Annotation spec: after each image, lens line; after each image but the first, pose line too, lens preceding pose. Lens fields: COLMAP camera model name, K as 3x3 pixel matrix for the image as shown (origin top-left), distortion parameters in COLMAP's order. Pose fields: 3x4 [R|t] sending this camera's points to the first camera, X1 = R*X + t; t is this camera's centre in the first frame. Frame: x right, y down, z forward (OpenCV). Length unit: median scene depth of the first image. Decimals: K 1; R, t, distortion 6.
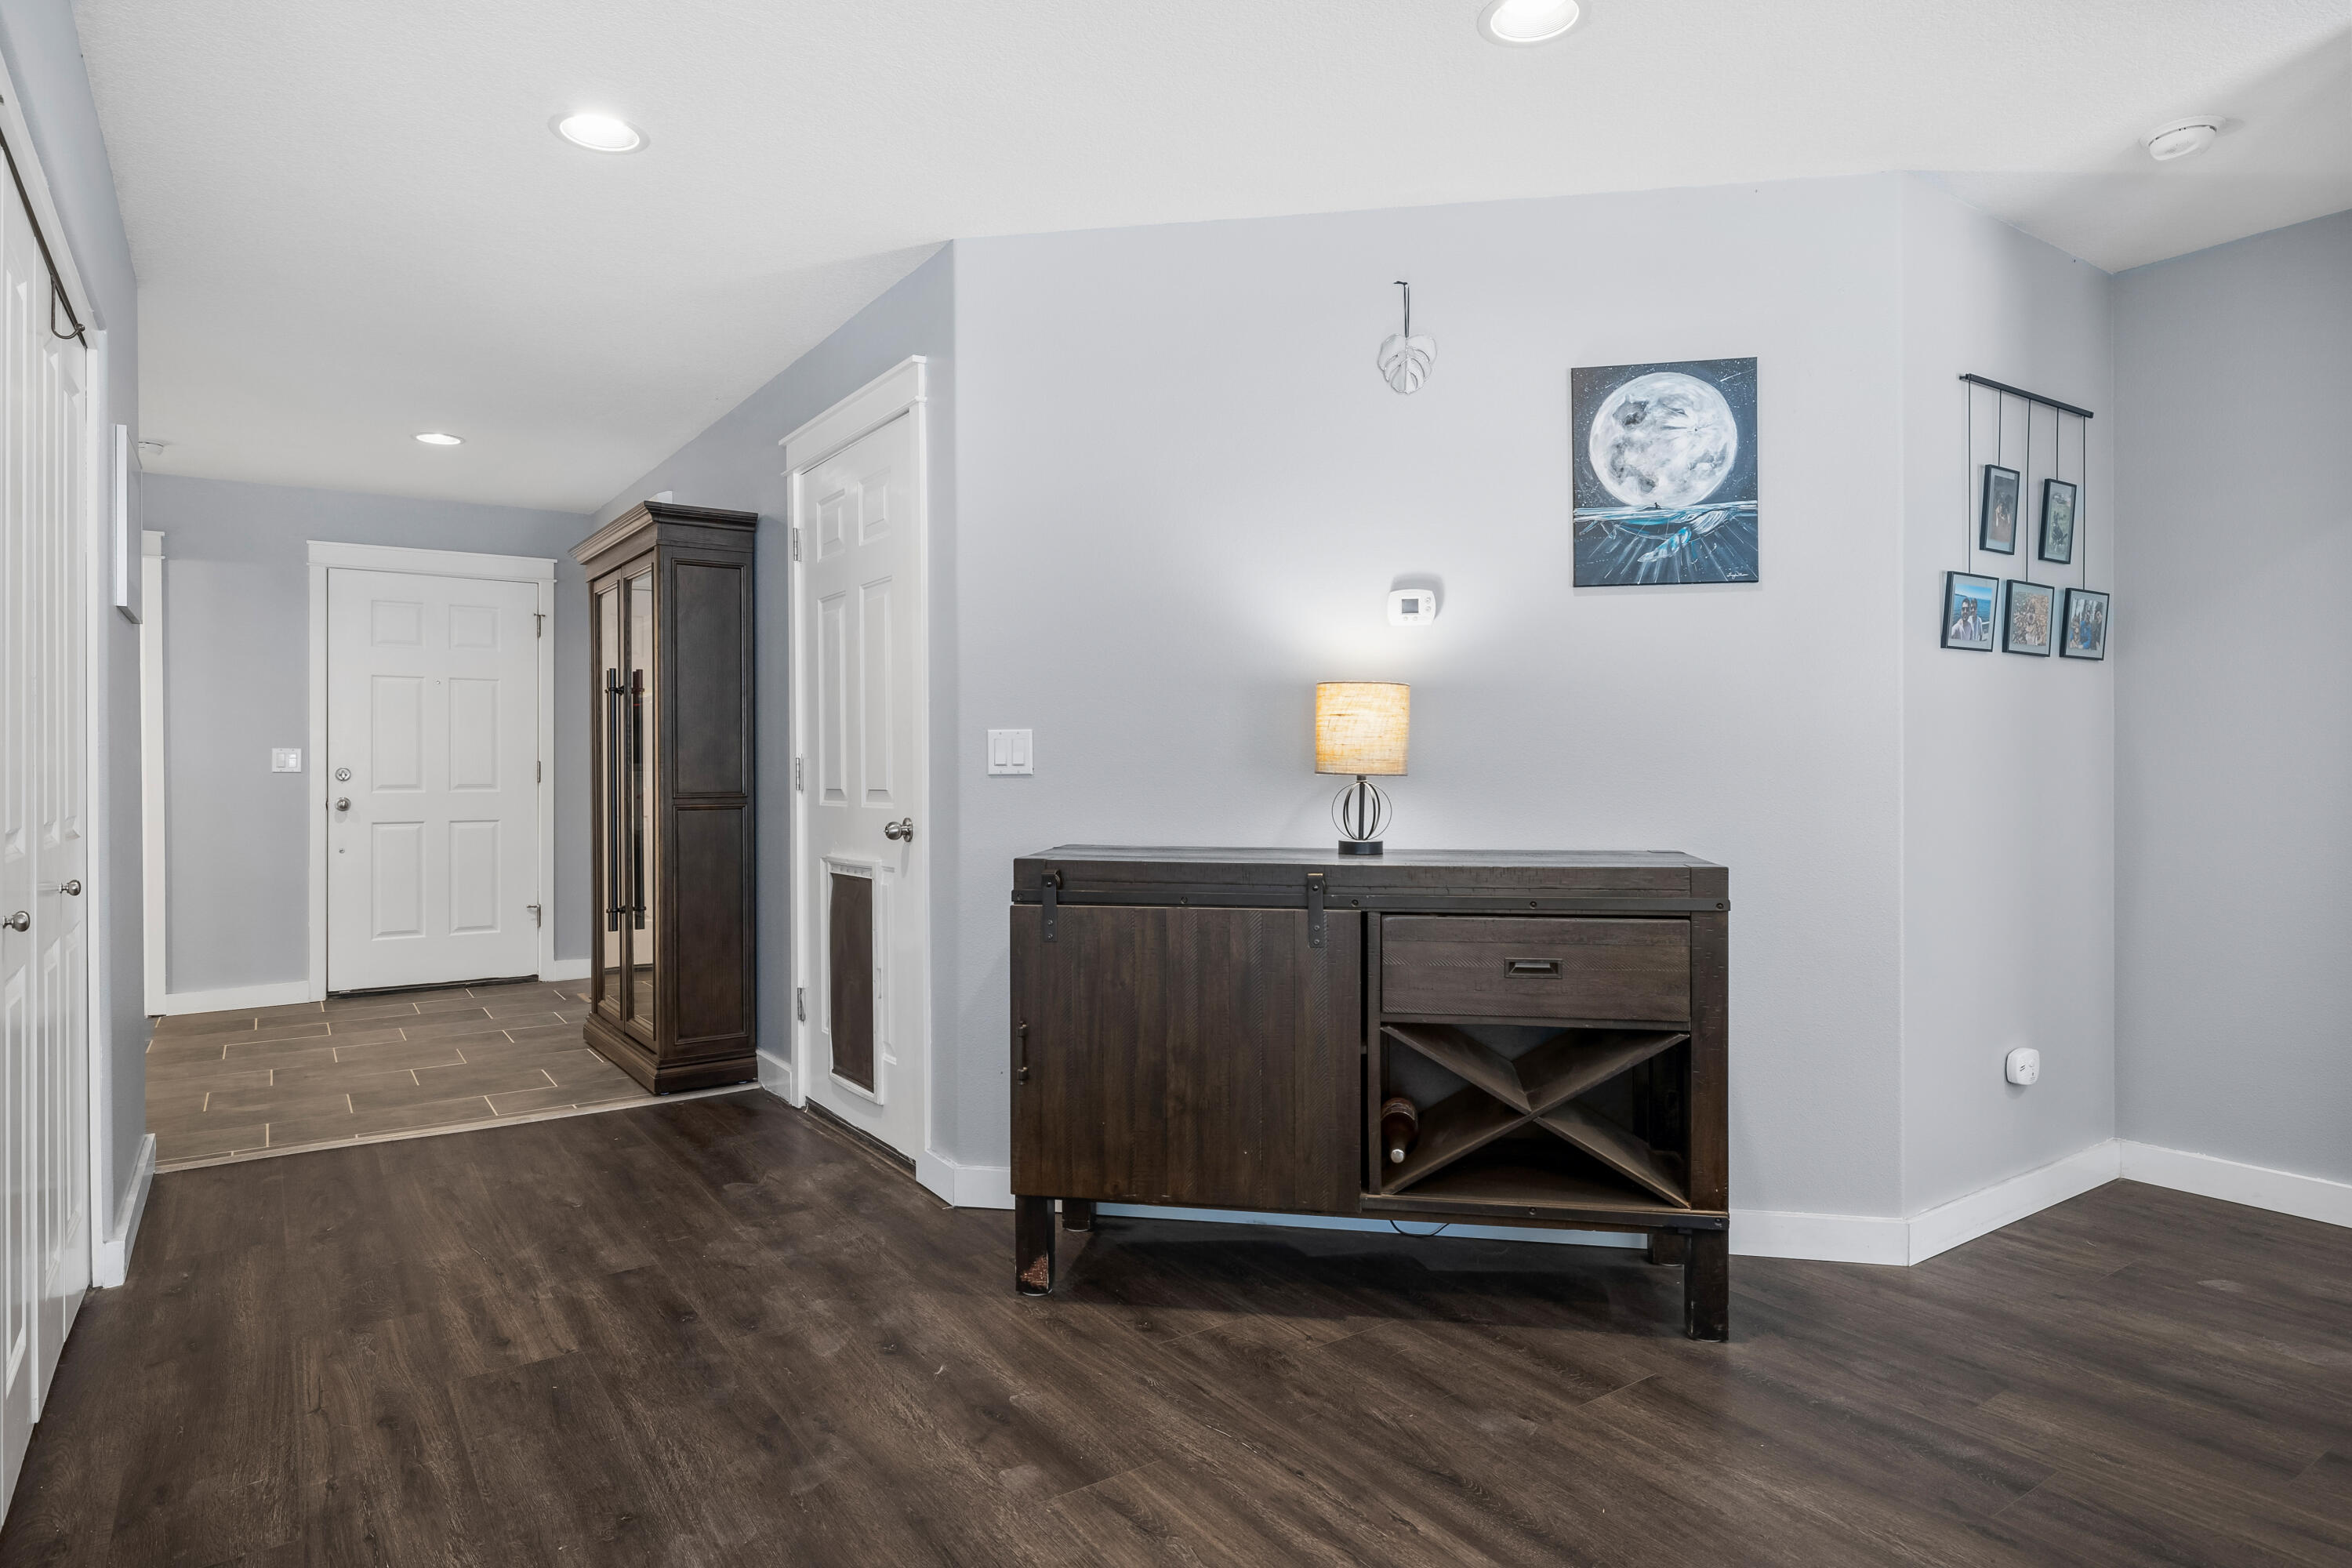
lens RADIAL K [[1343.4, 0, 1175.5], [0, 1343.4, 782.6], [0, 0, 1]] dist [0.004393, 0.000735]
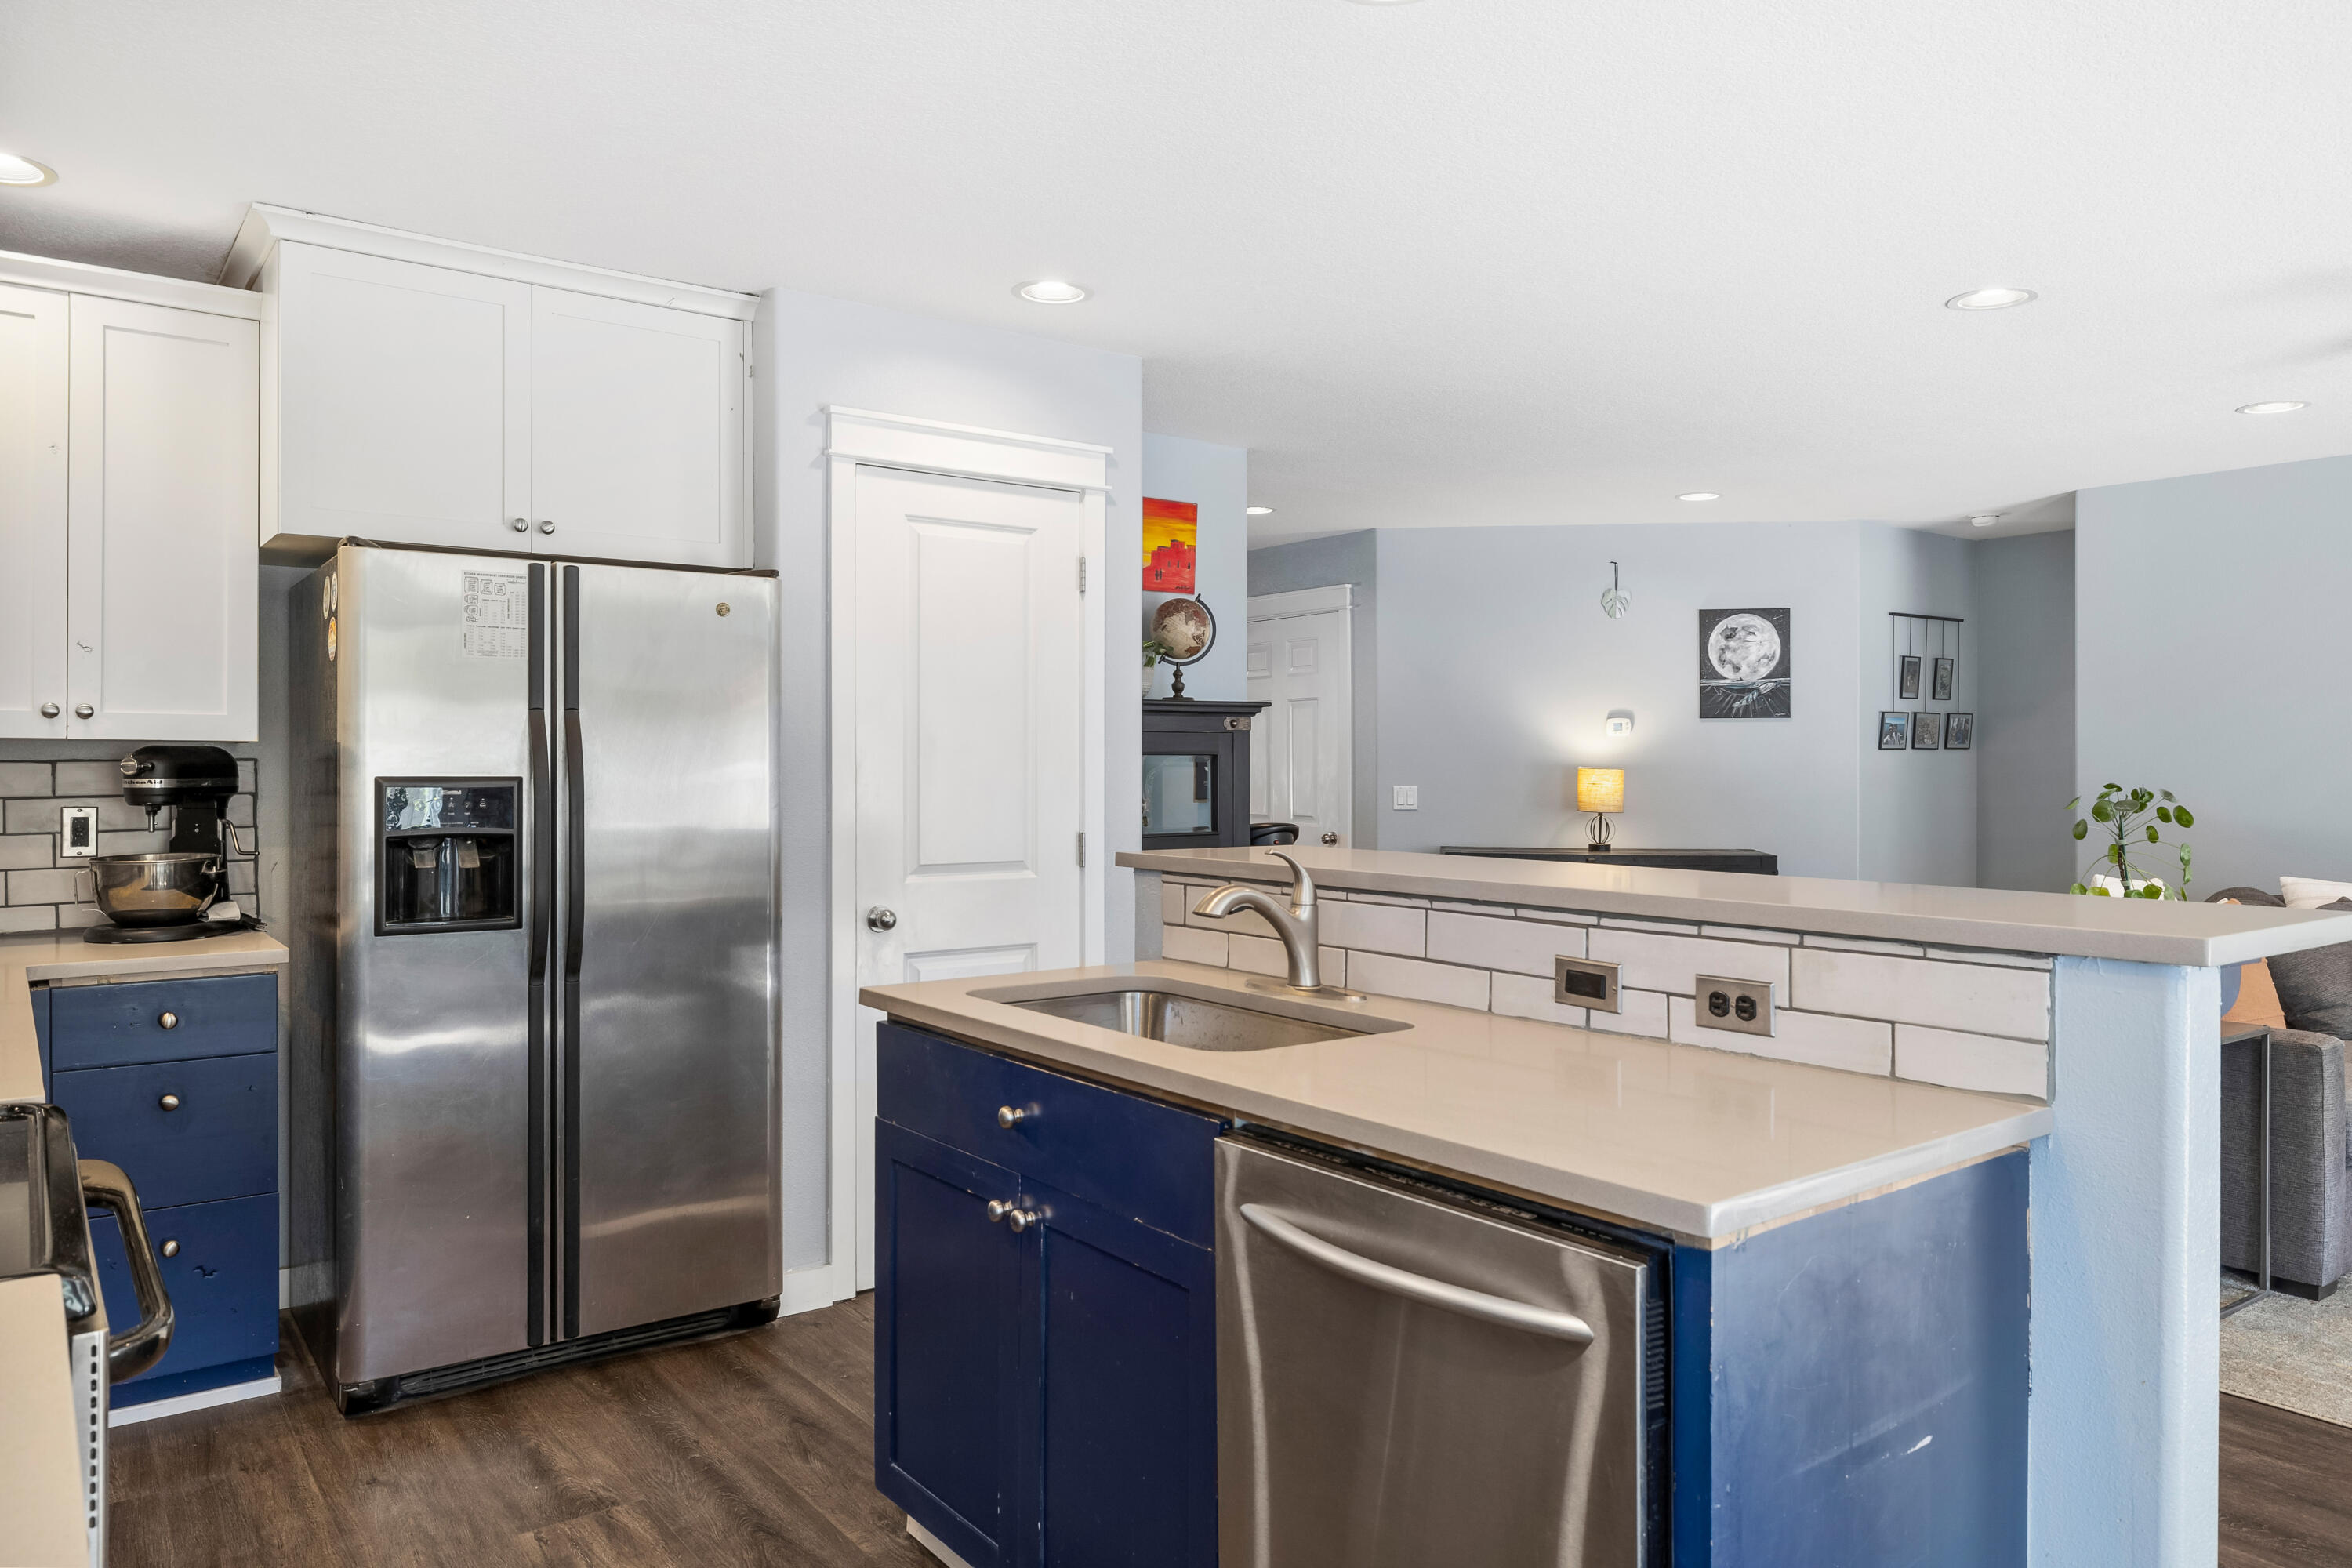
lens RADIAL K [[1568.9, 0, 1177.0], [0, 1568.9, 781.7], [0, 0, 1]] dist [-0.002846, -0.000756]
pose [[0.999274, 0.002057, 0.038033, -0.580512], [-0.002044, 0.999998, -0.000391, -0.048185], [-0.038034, 0.000313, 0.999276, -1.327551]]
